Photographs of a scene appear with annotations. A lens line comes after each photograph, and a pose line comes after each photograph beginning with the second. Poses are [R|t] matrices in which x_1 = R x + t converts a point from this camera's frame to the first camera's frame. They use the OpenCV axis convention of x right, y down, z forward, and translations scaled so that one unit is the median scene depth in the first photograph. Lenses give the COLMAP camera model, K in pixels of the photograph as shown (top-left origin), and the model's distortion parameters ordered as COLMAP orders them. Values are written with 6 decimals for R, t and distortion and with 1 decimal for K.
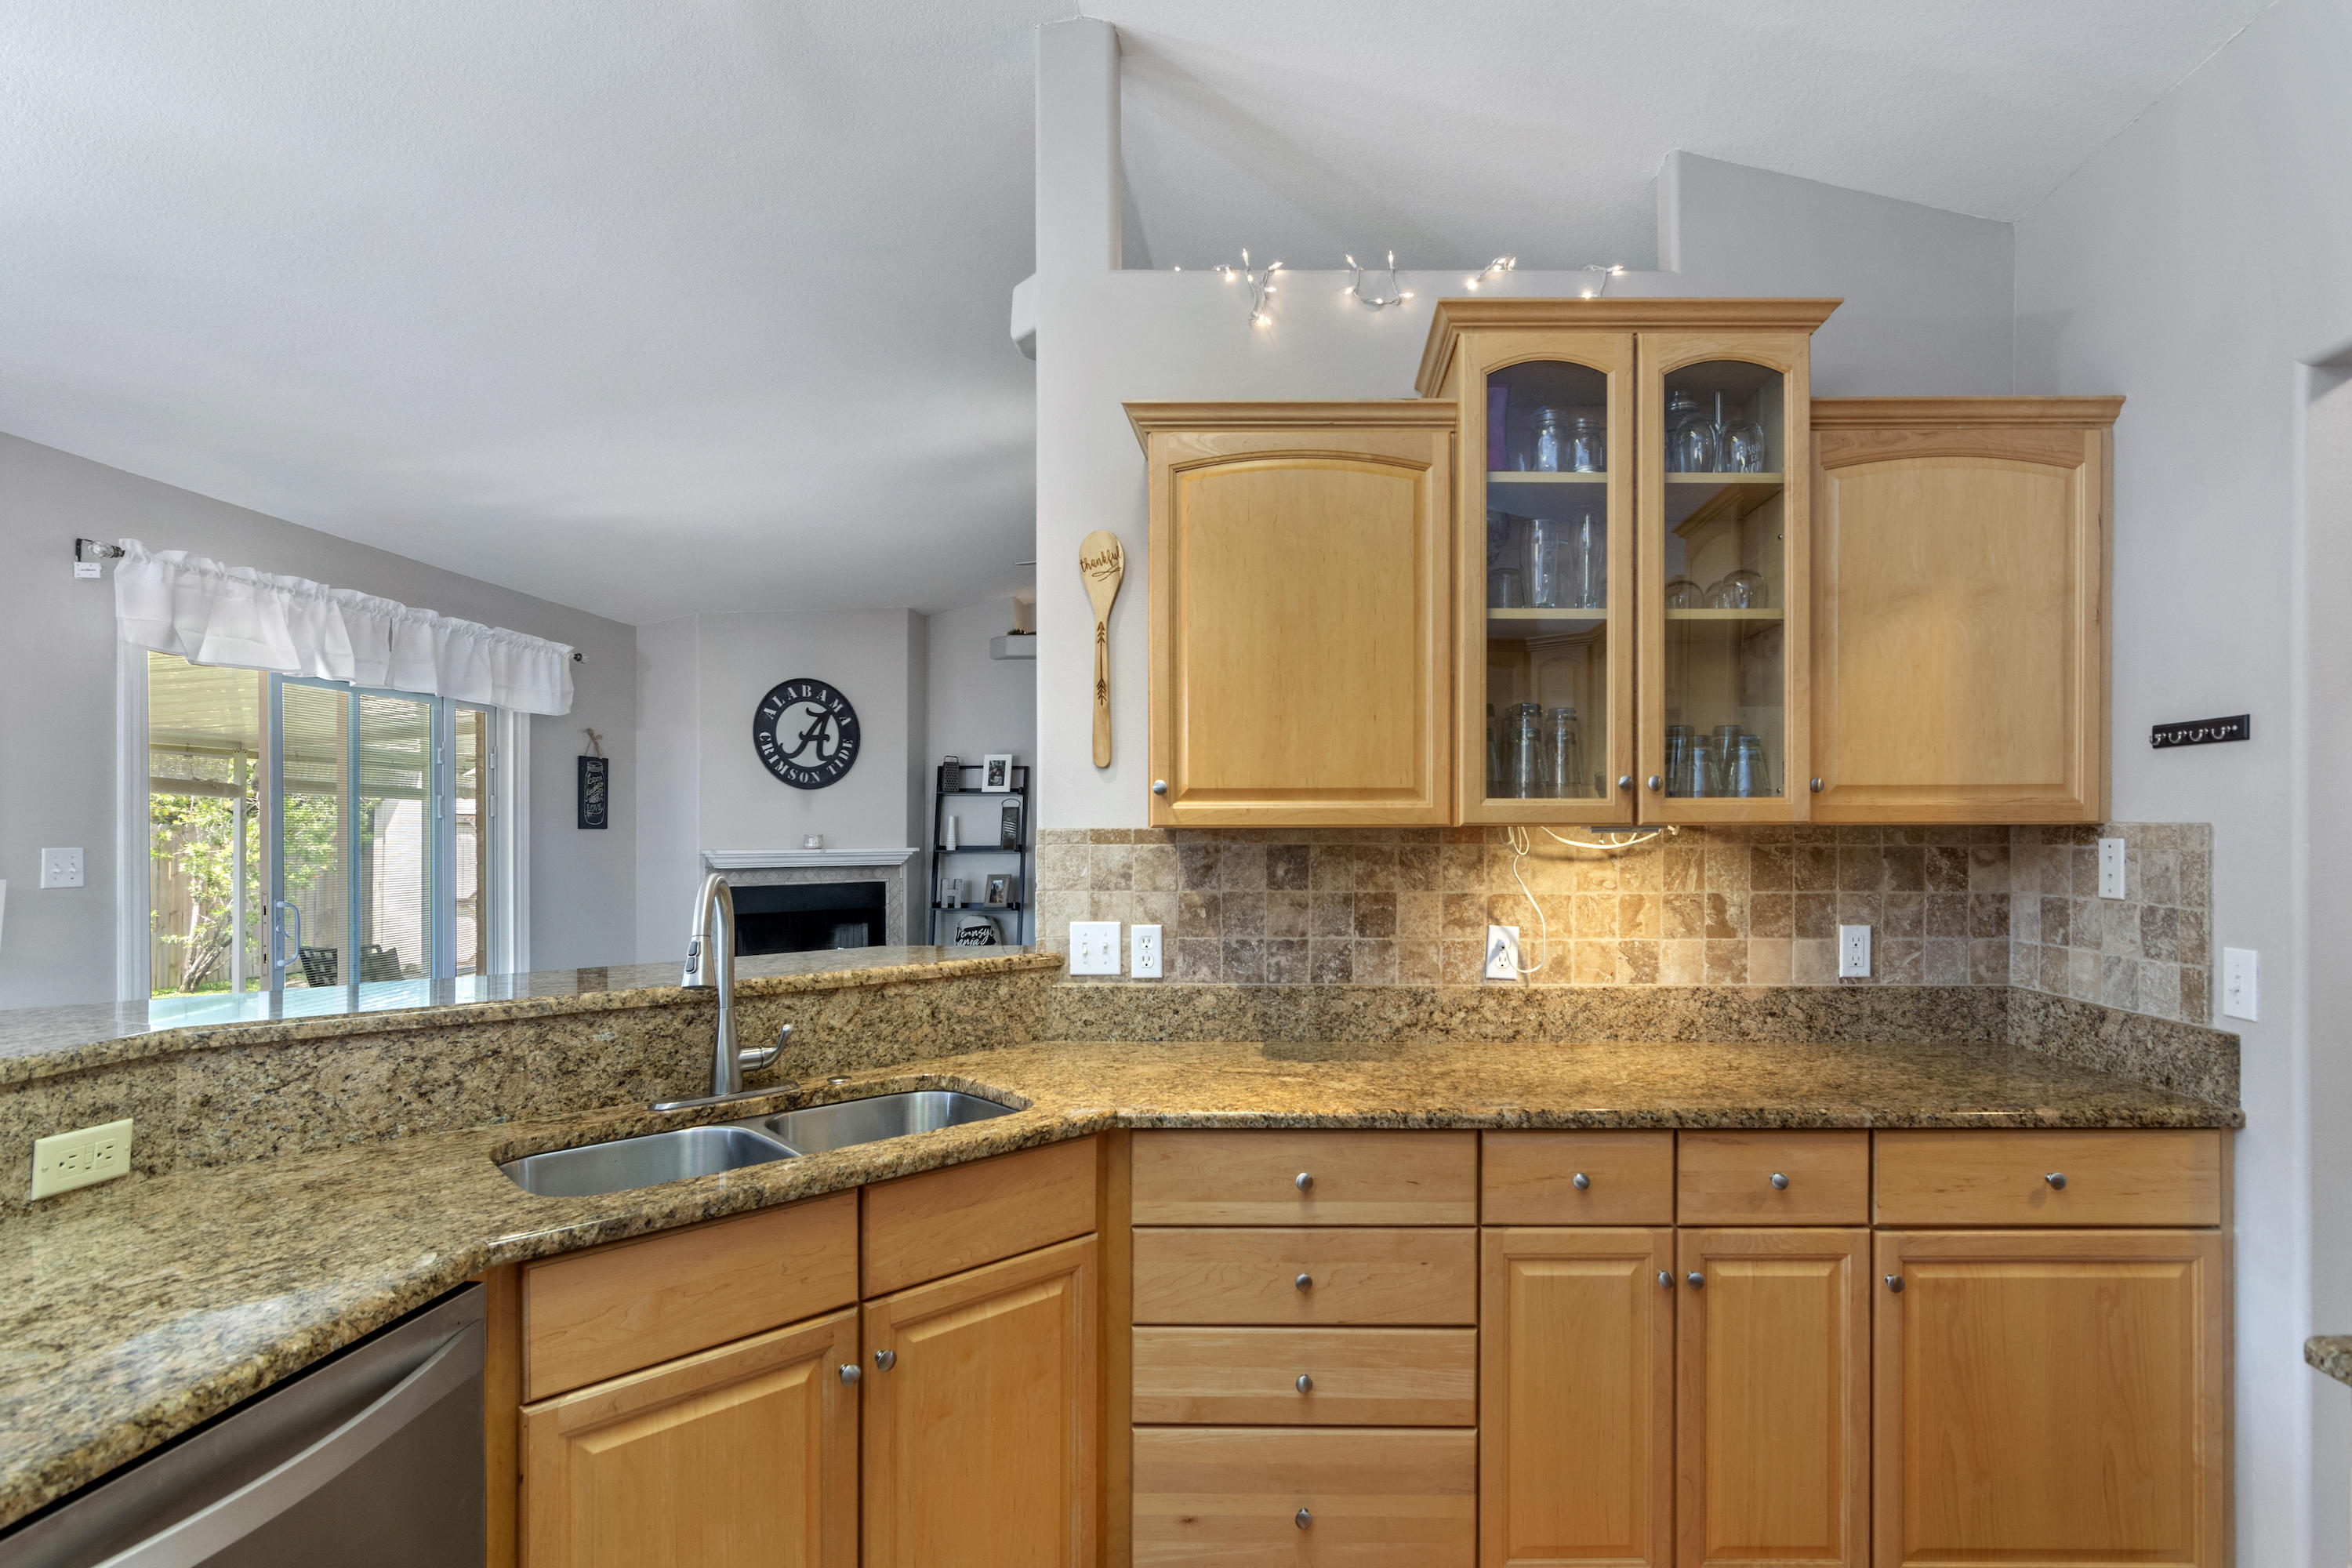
lens RADIAL K [[1215.3, 0, 1258.3], [0, 1215.3, 835.5], [0, 0, 1]] dist [0.000945, 0.000001]
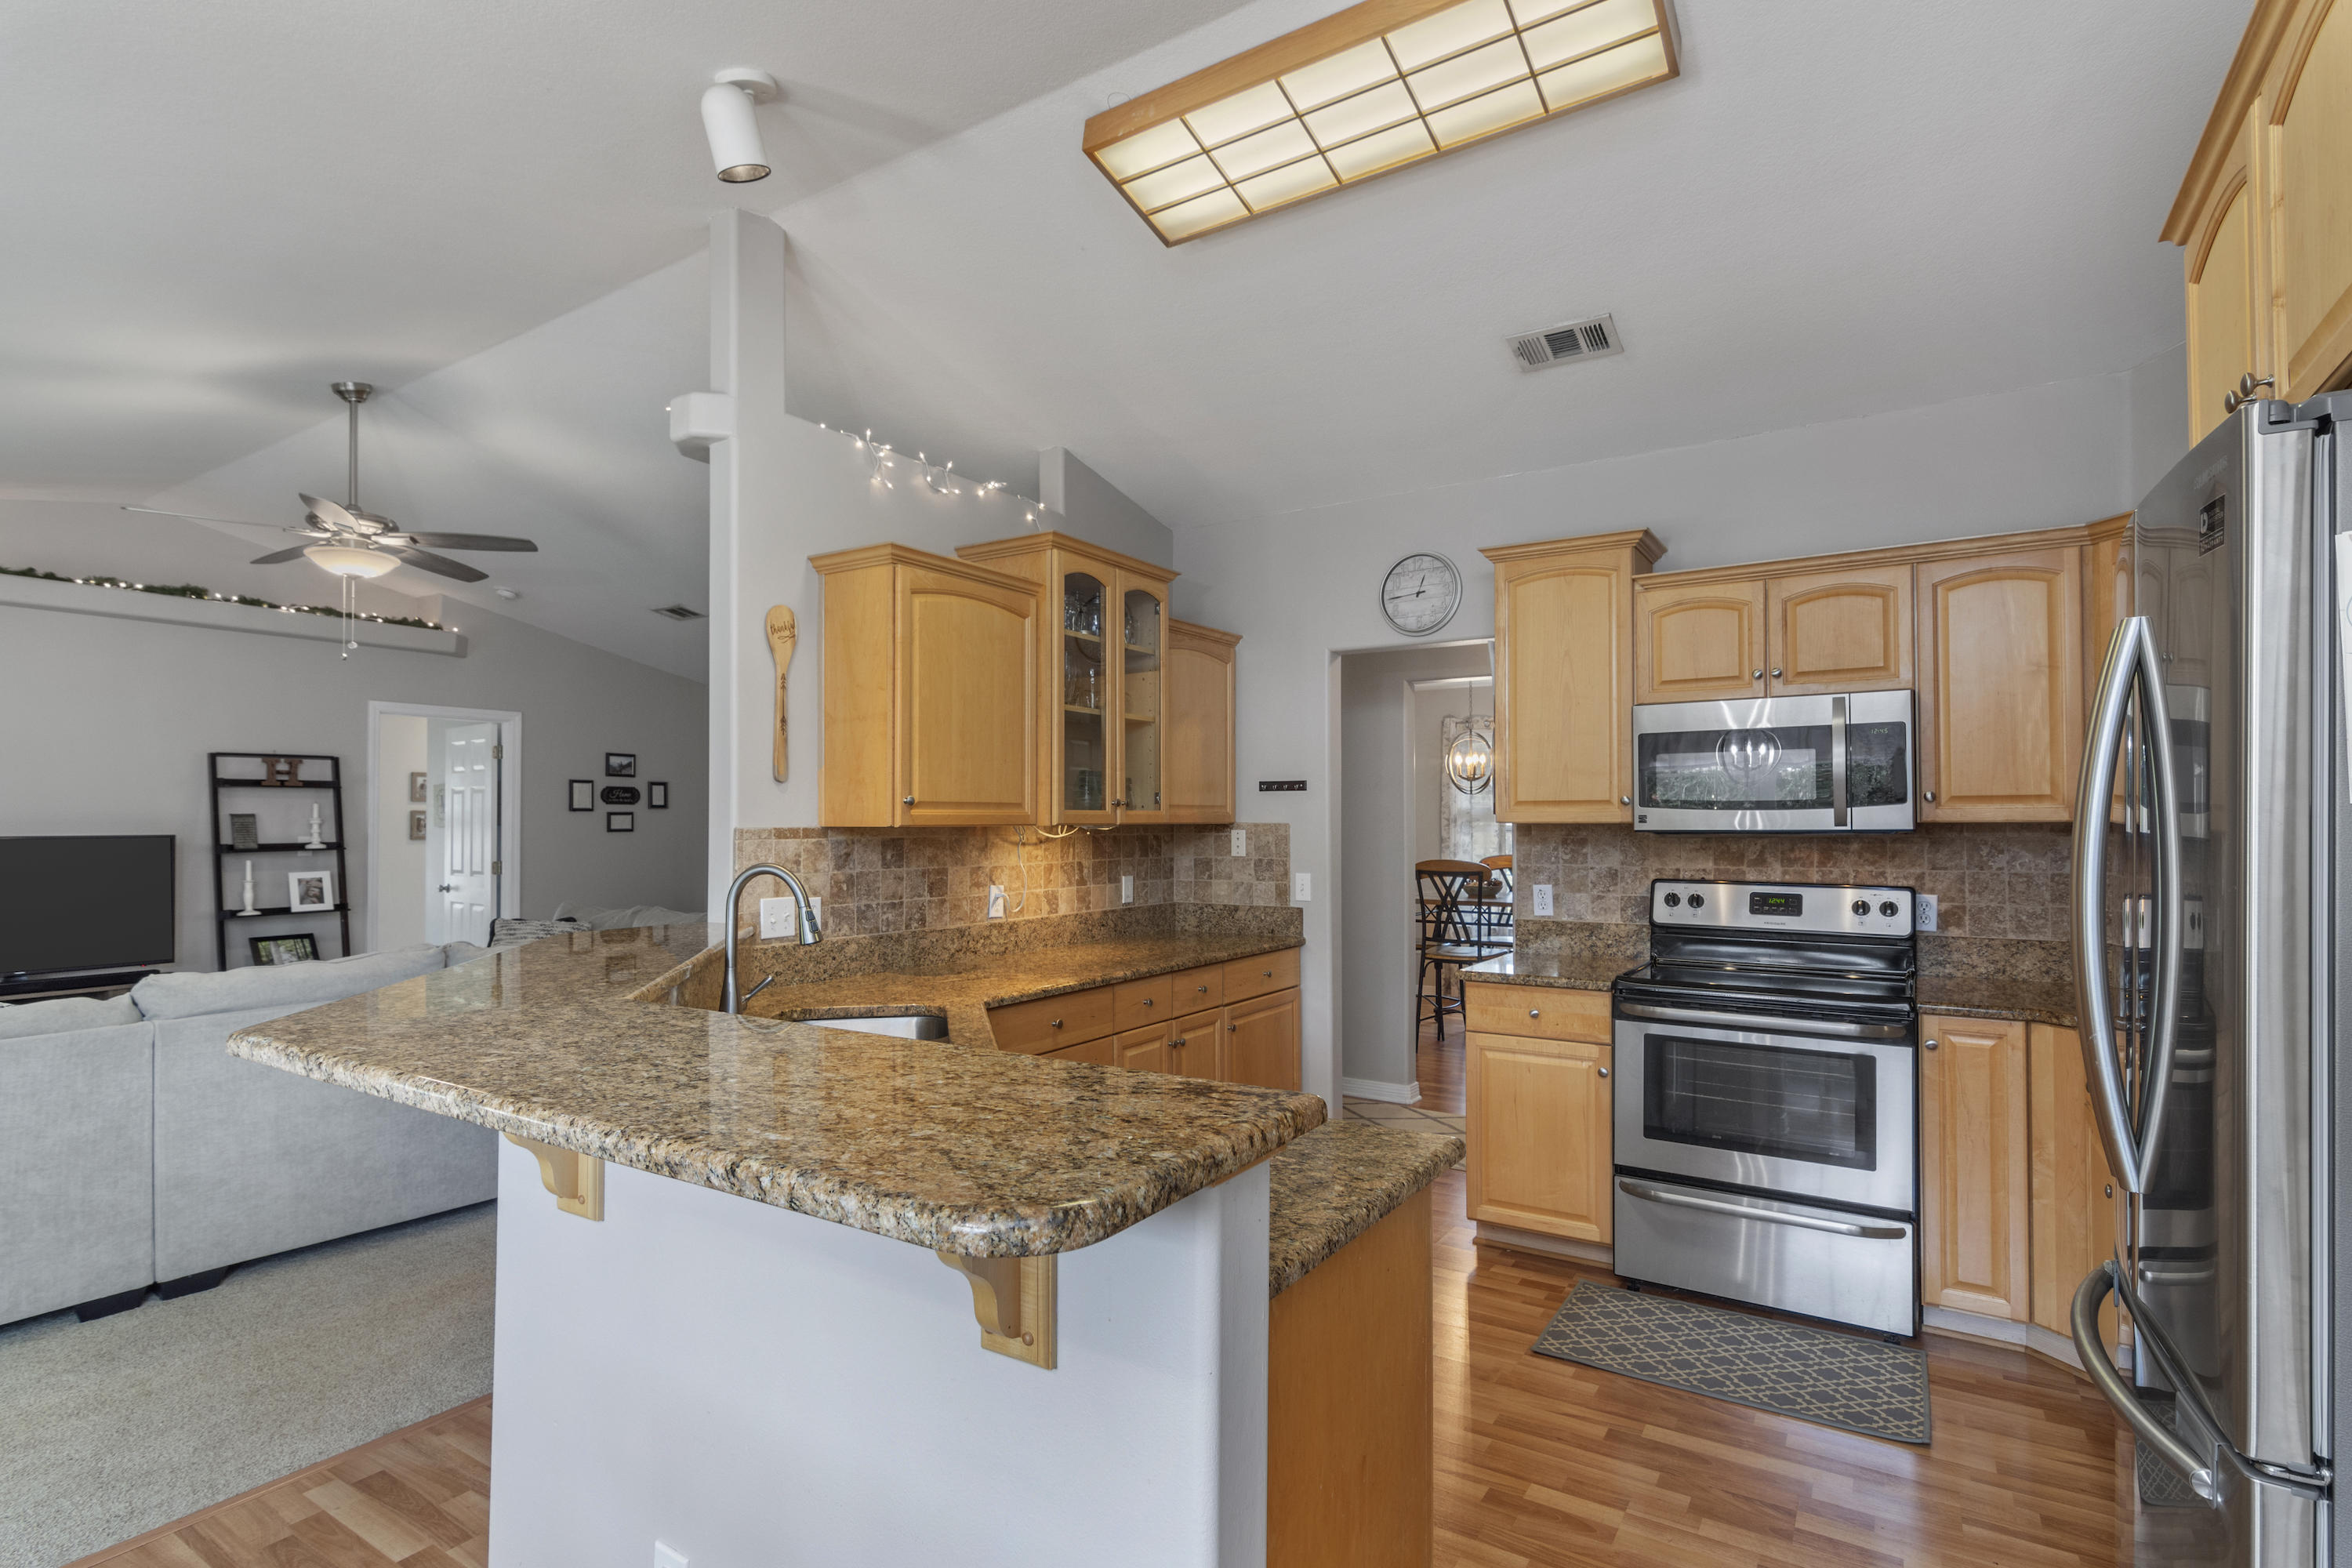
lens RADIAL K [[1133.3, 0, 1183.1], [0, 1133.3, 817.0], [0, 0, 1]] dist [-0.001280, -0.000290]
pose [[0.542382, 0.002899, 0.840127, -0.950153], [0.006437, 0.999950, -0.007606, -0.005134], [-0.840107, 0.009533, 0.542337, -0.047531]]
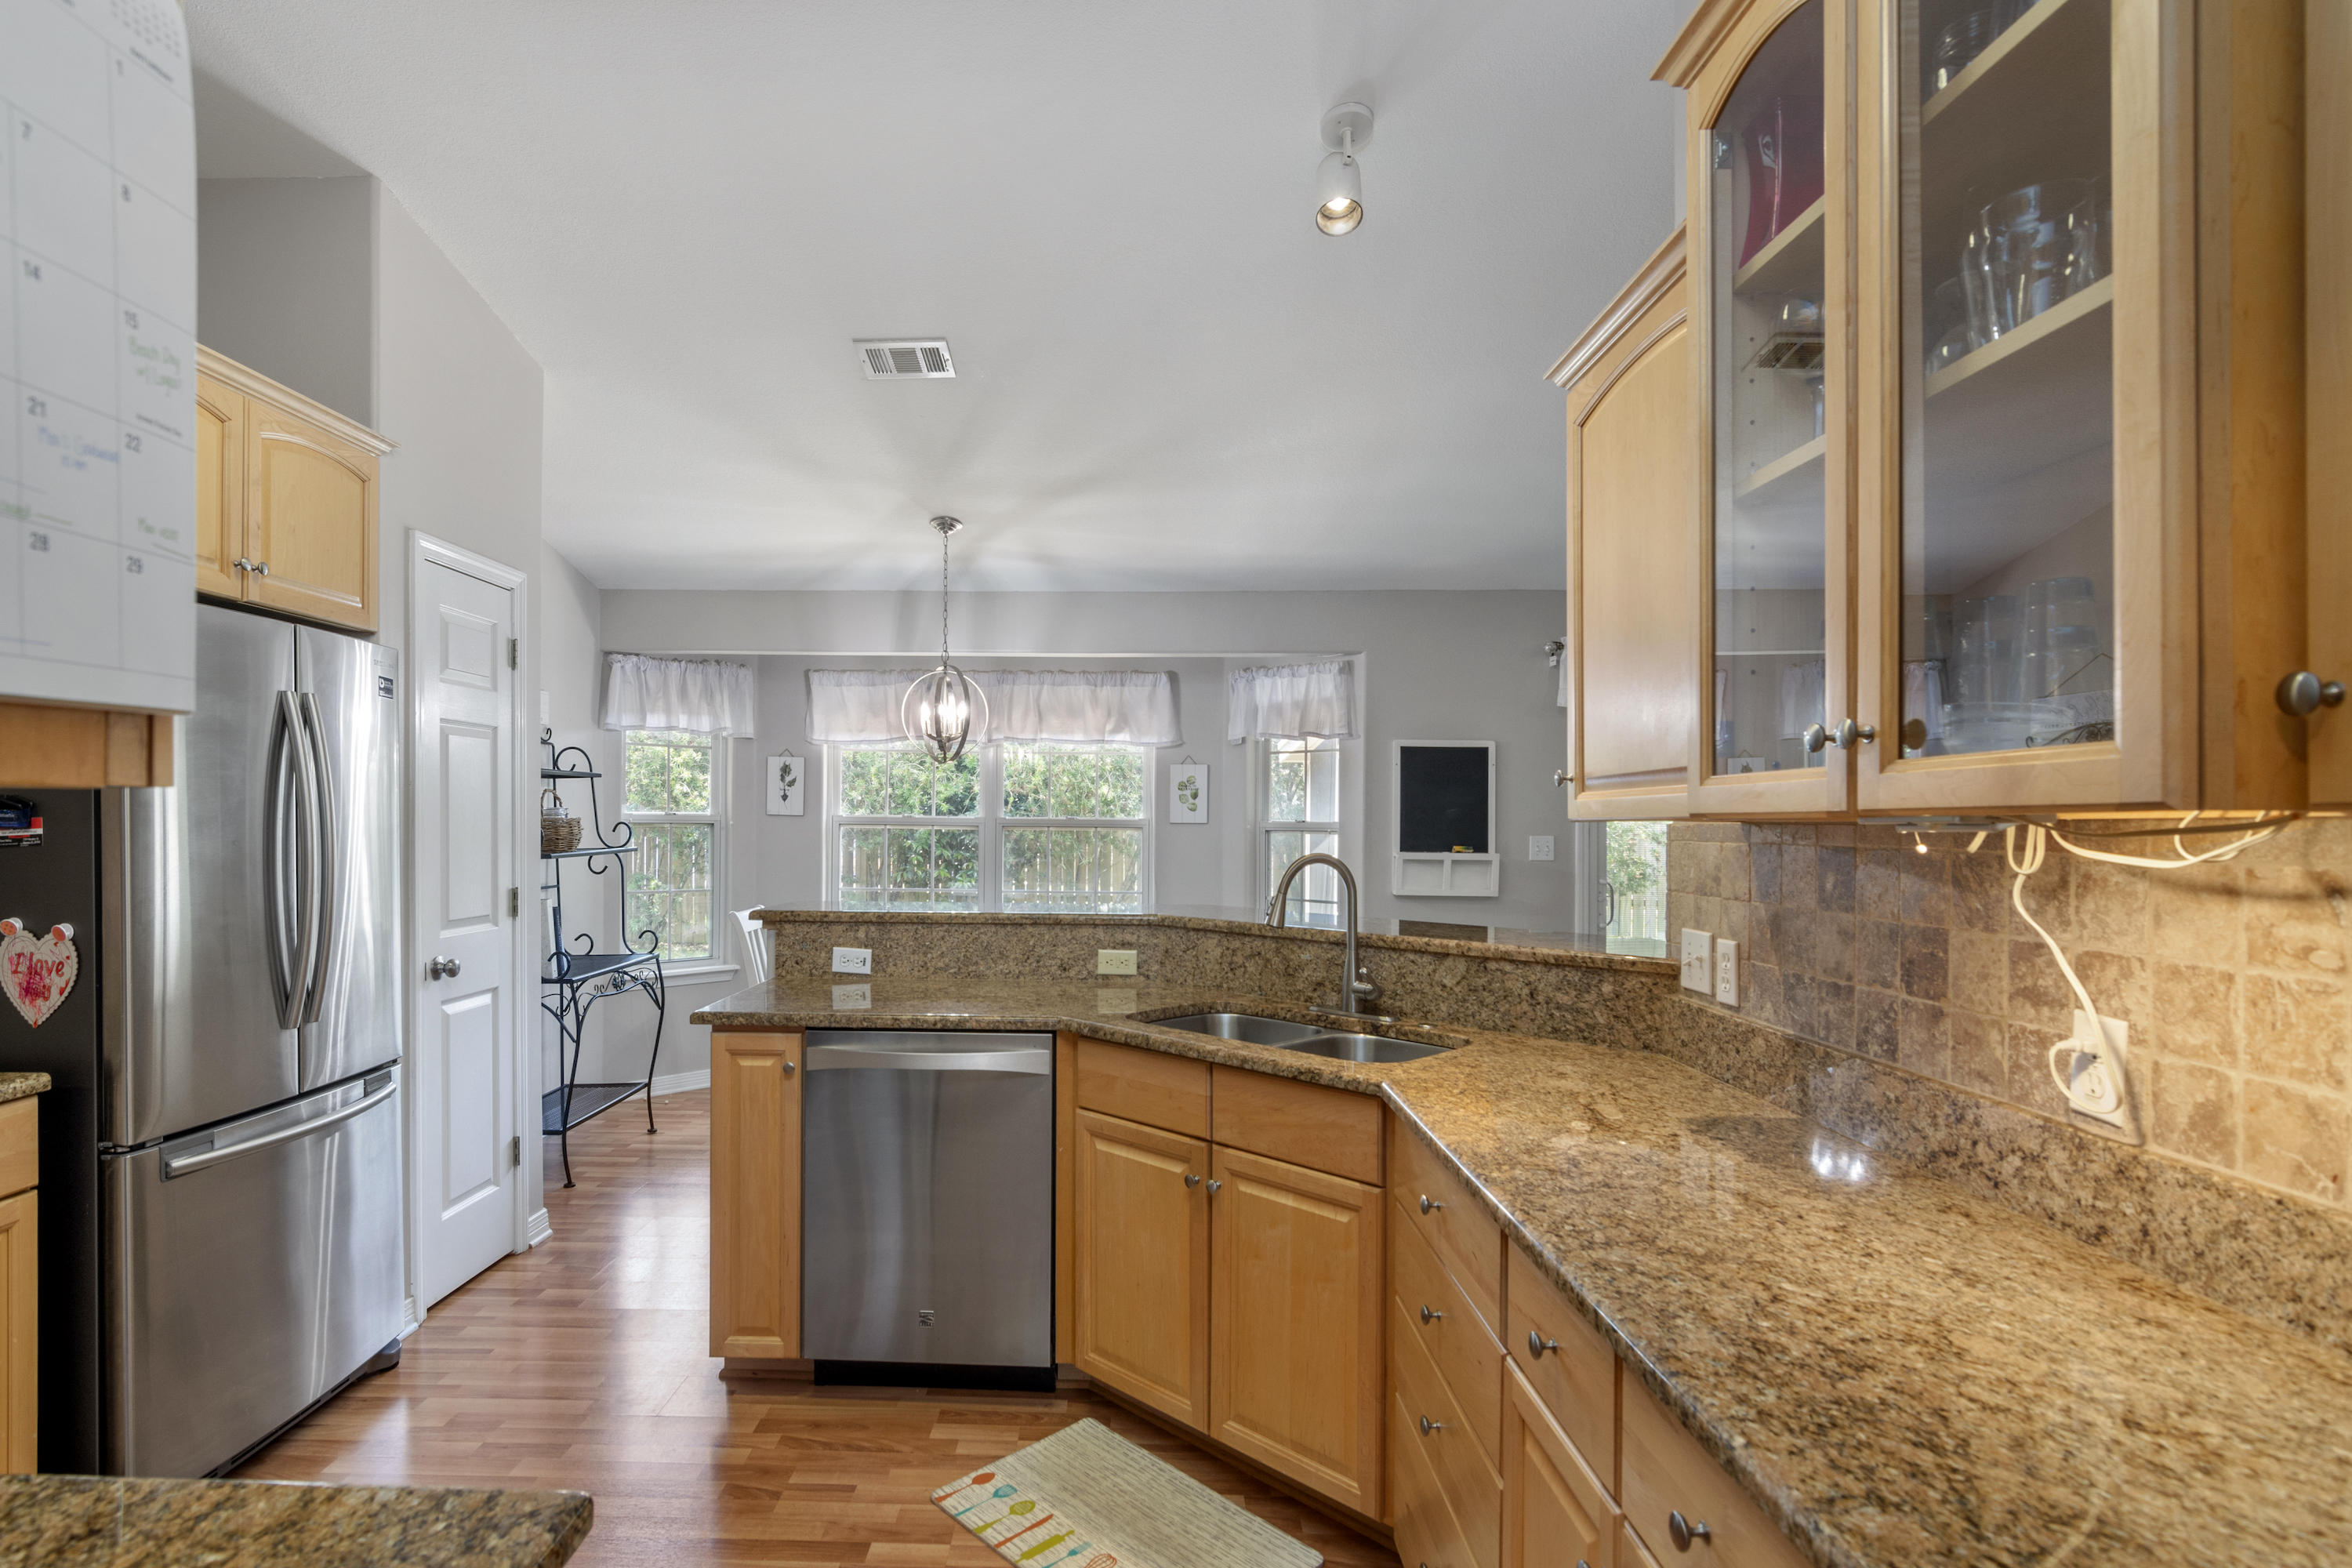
lens RADIAL K [[1082.2, 0, 1048.5], [0, 1082.2, 821.0], [0, 0, 1]] dist [-0.000533, -0.000086]
pose [[-0.043416, -0.001060, -0.999057, 0.671127], [-0.010768, 0.999942, -0.000593, -0.001930], [0.998999, 0.010732, -0.043425, 0.576171]]
